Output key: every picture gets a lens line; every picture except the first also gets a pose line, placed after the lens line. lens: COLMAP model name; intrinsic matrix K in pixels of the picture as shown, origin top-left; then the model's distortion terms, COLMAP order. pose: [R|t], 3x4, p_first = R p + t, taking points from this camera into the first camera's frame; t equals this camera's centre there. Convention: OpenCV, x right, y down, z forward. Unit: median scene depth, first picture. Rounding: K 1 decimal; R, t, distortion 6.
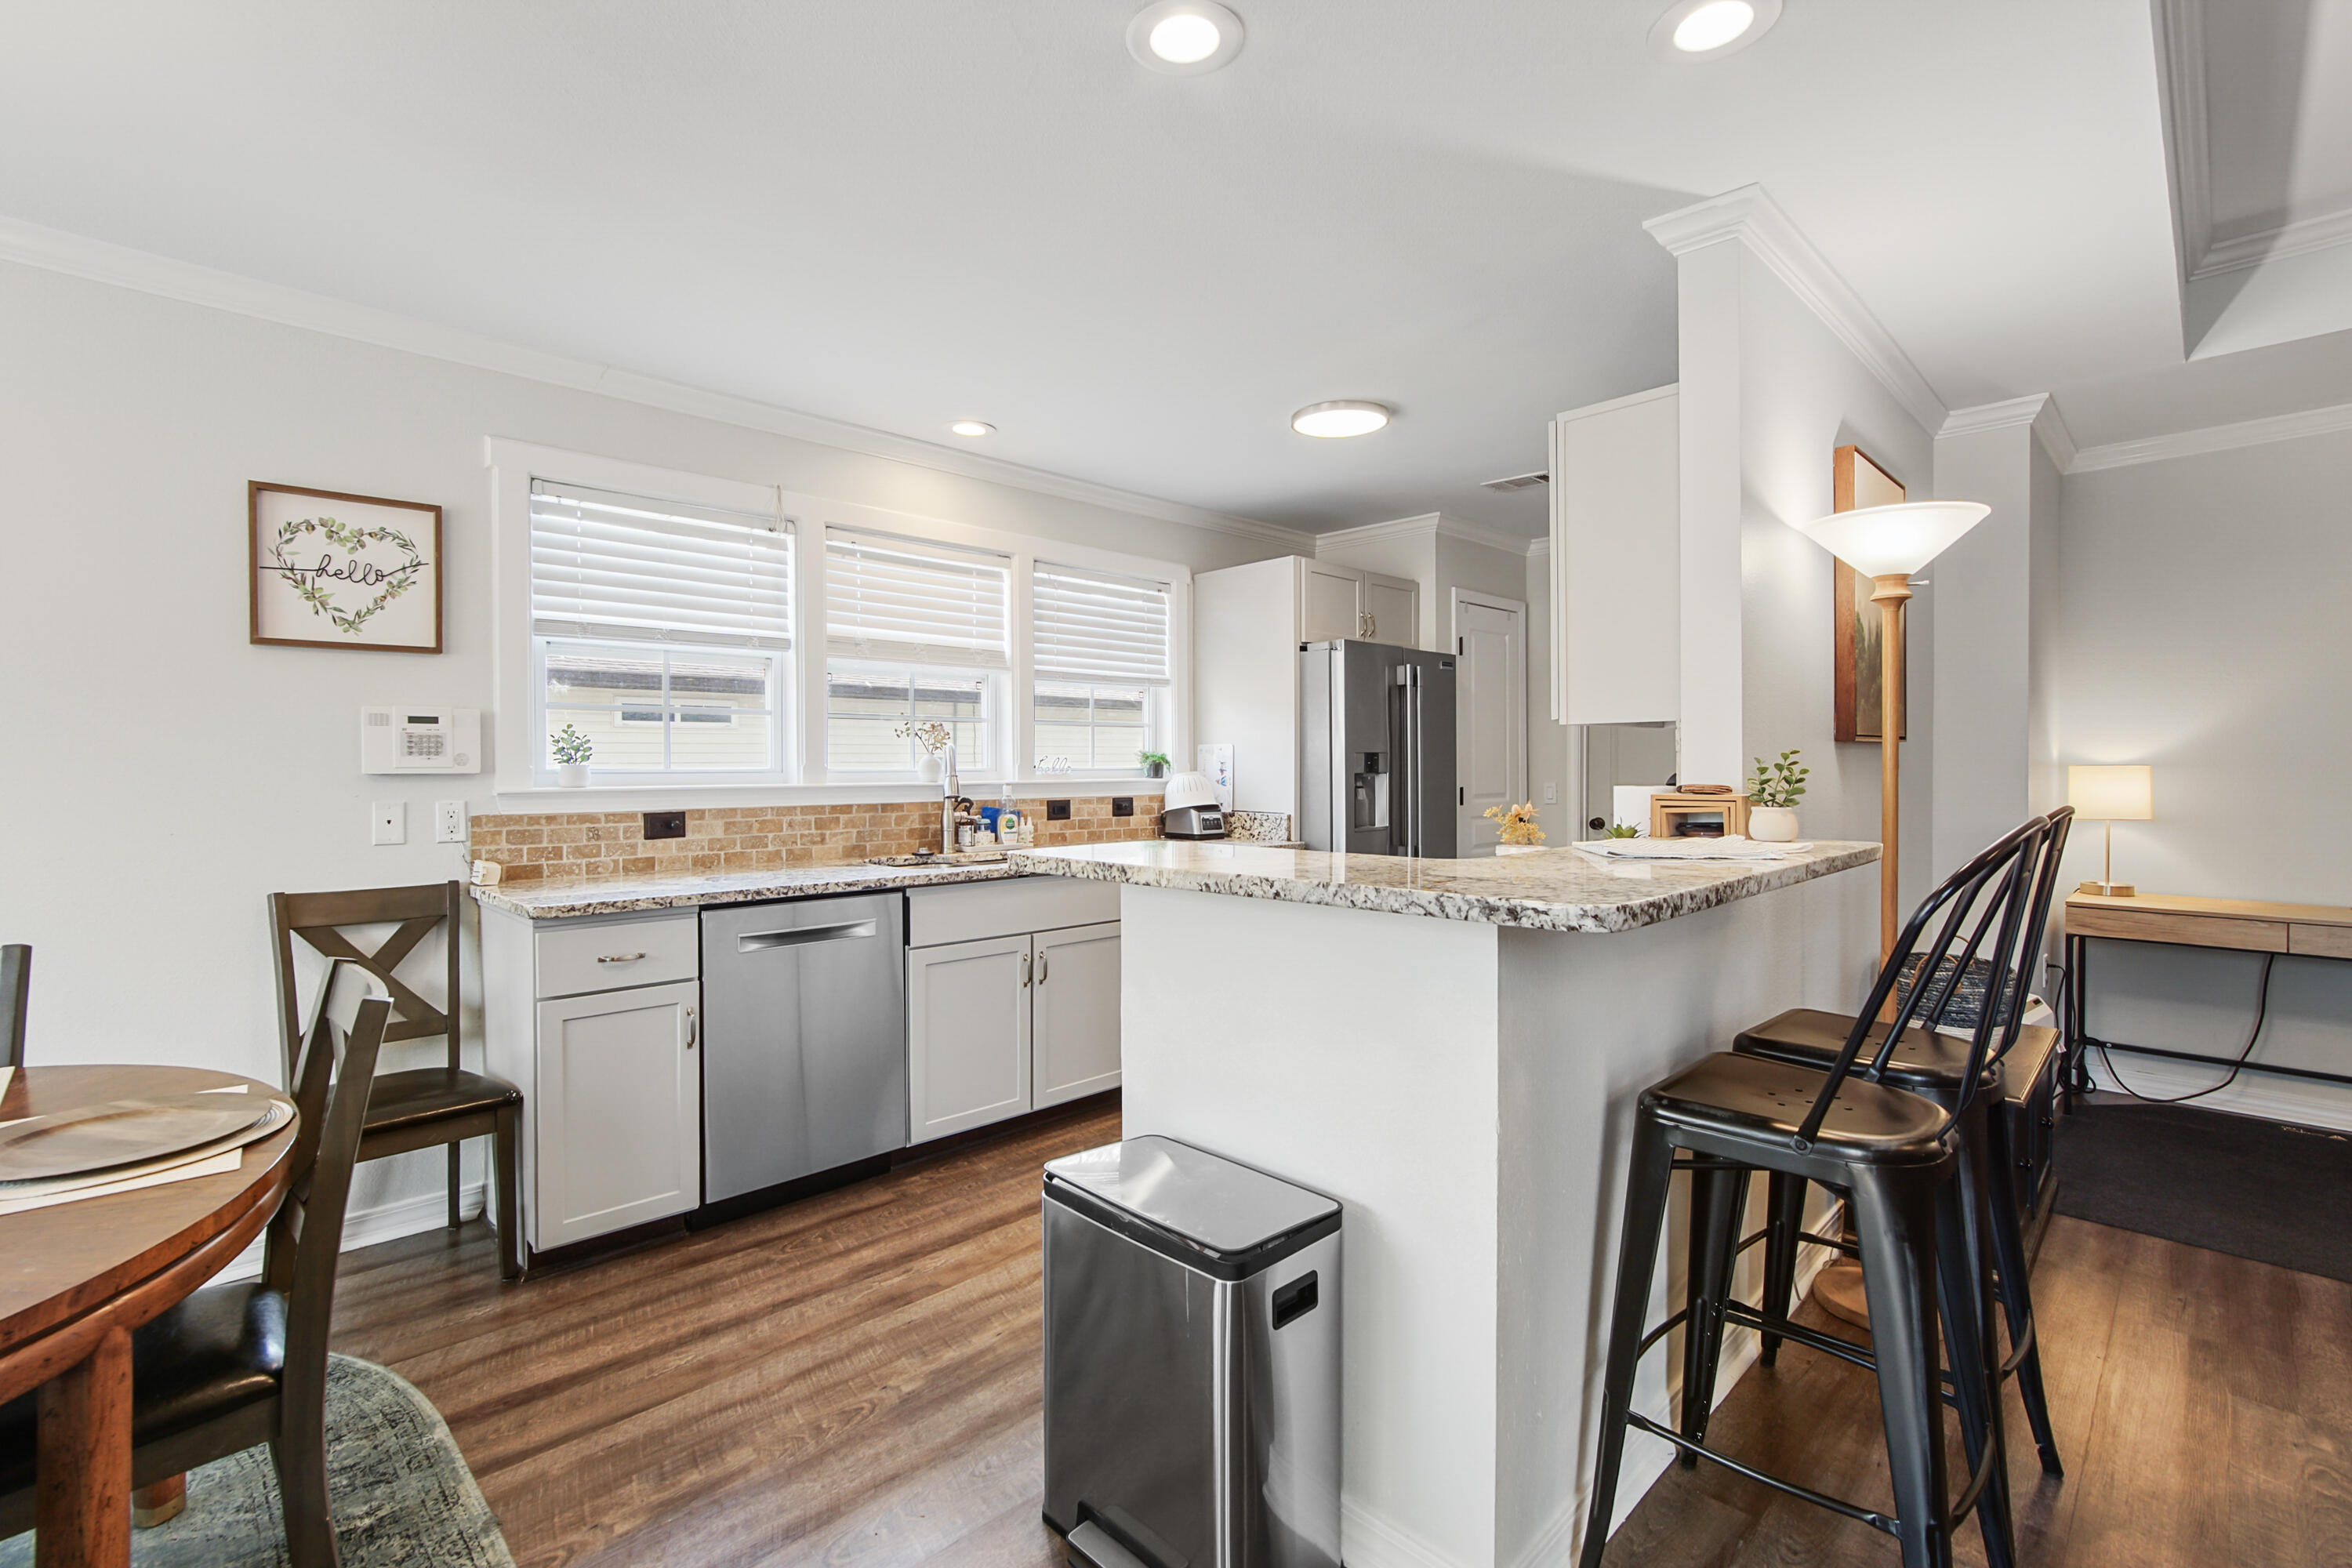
lens RADIAL K [[1068.1, 0, 1154.2], [0, 1068.1, 769.9], [0, 0, 1]] dist [-0.015929, 0.007013]
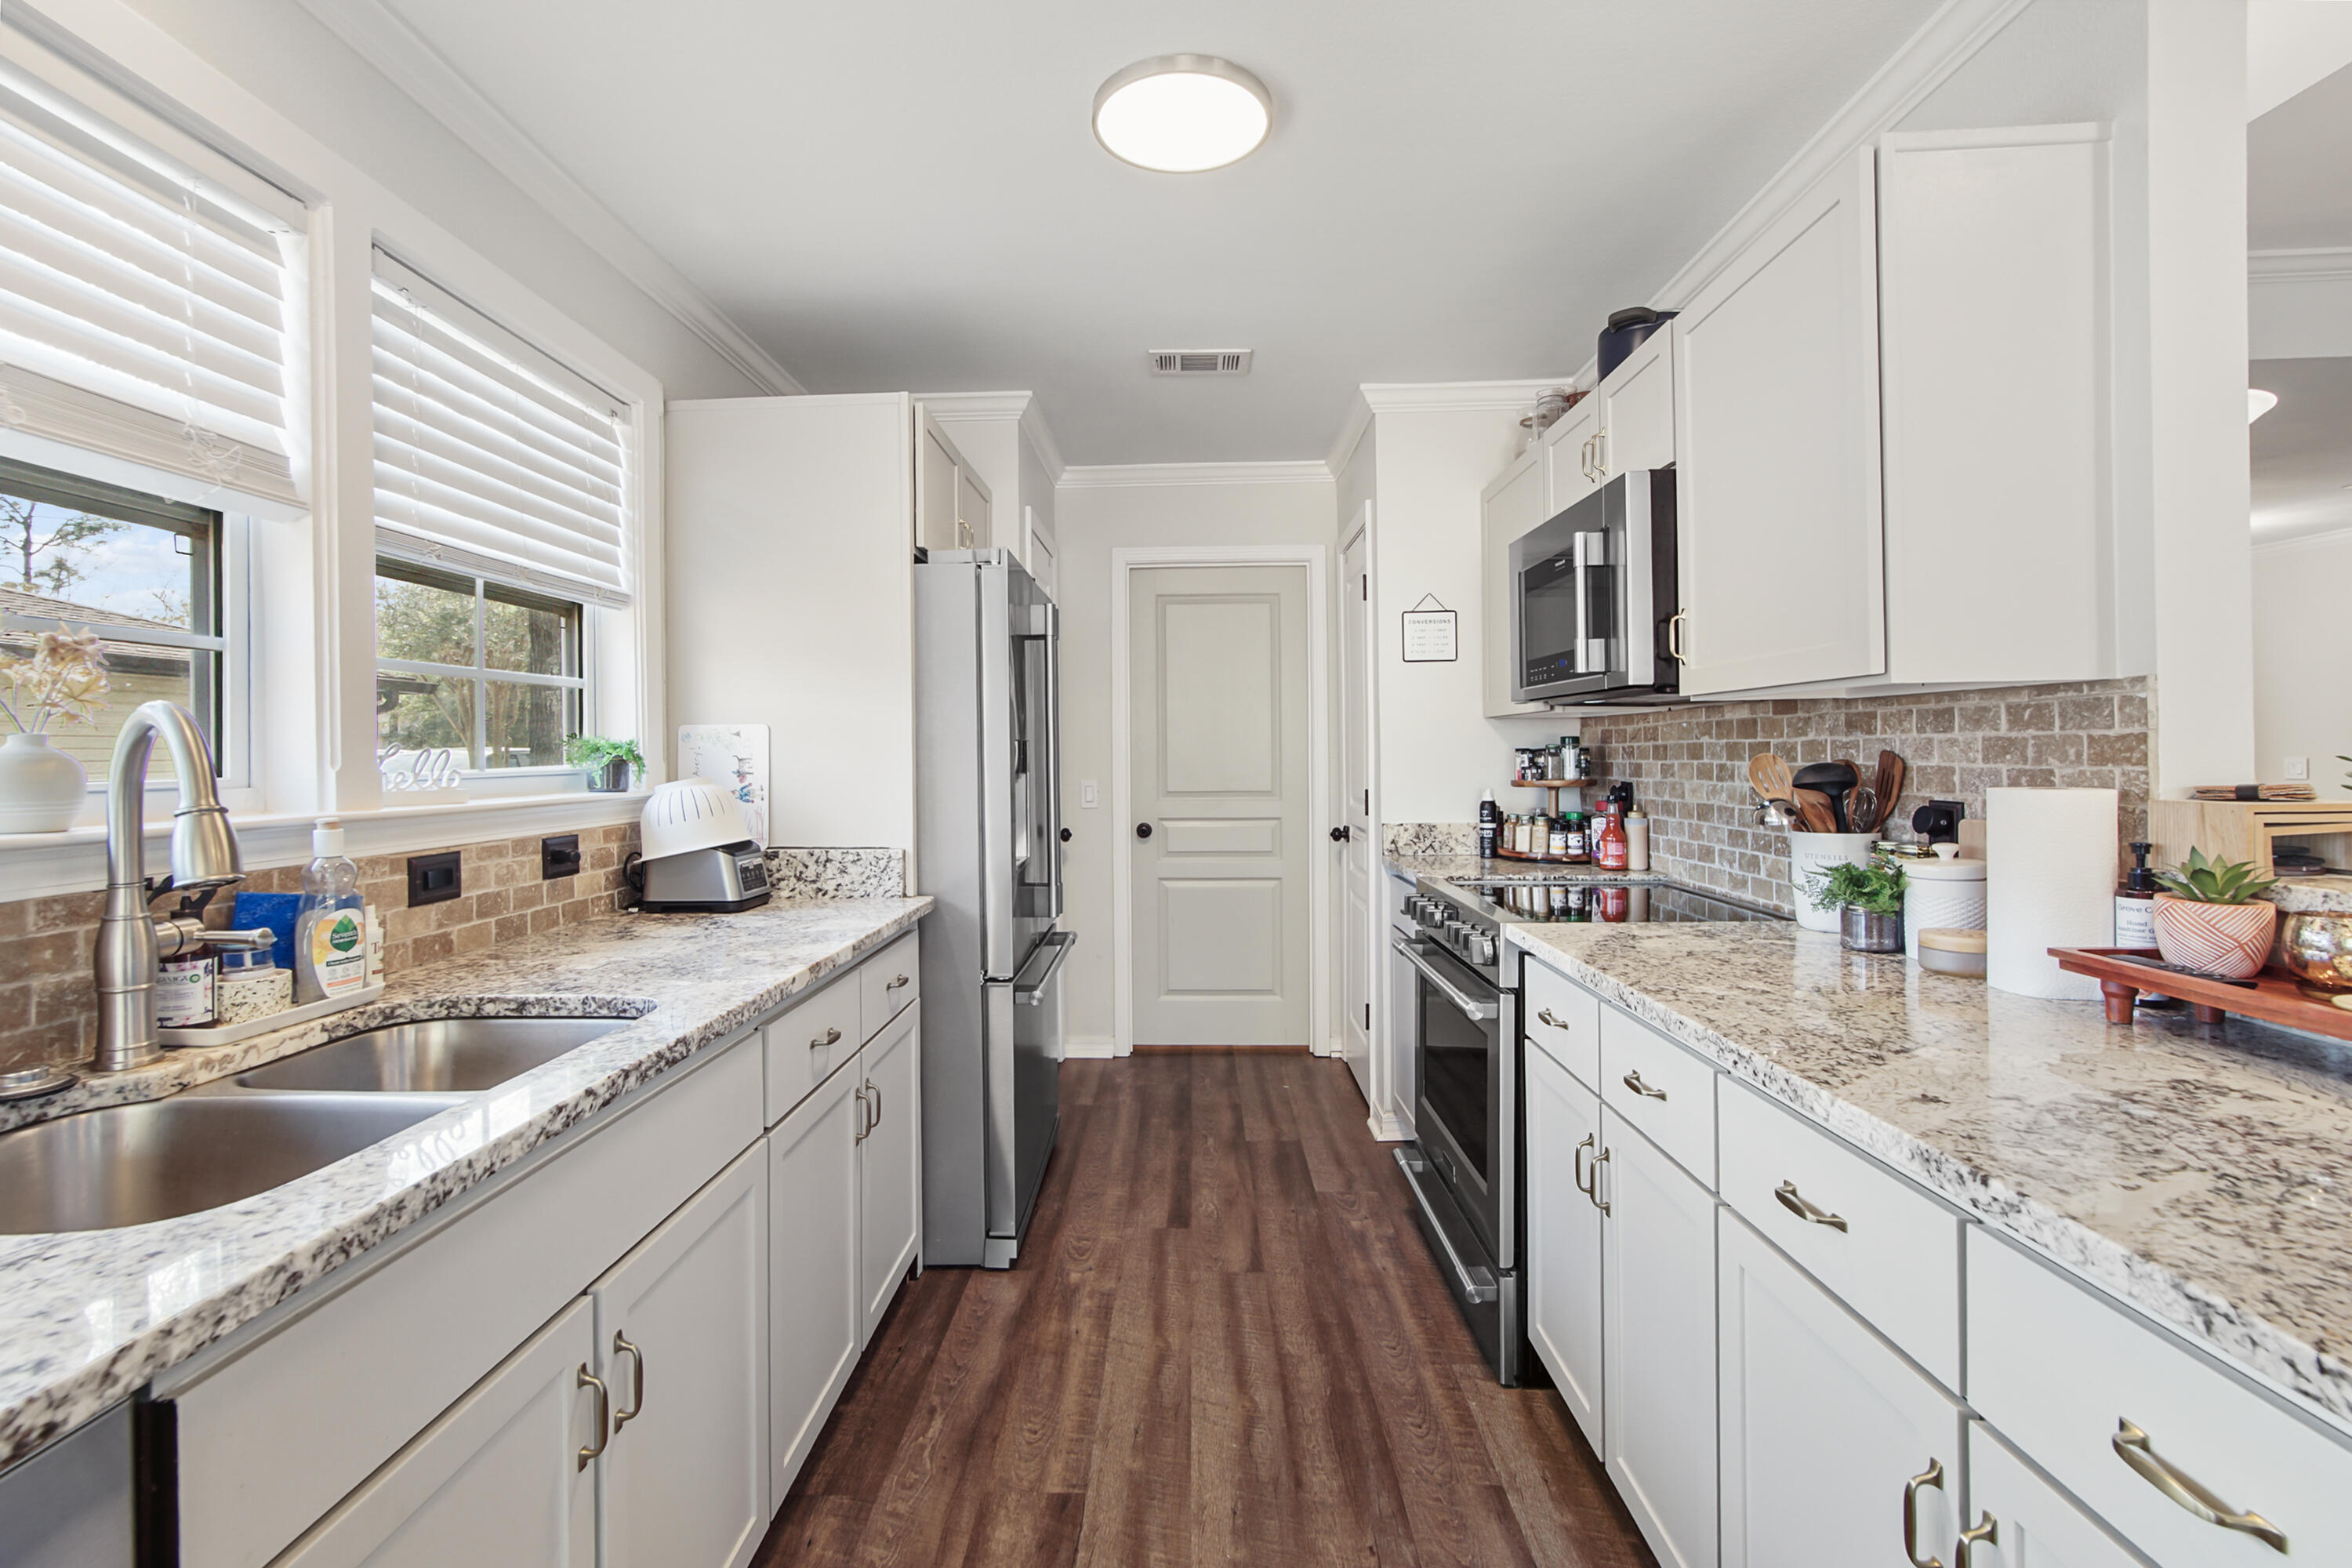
lens RADIAL K [[1068.1, 0, 1169.7], [0, 1068.1, 753.5], [0, 0, 1]] dist [-0.015929, 0.007013]
pose [[0.712927, -0.004630, 0.701223, -0.167417], [0.012605, 0.999901, -0.006213, -0.003815], [-0.701125, 0.013268, 0.712915, 0.499454]]
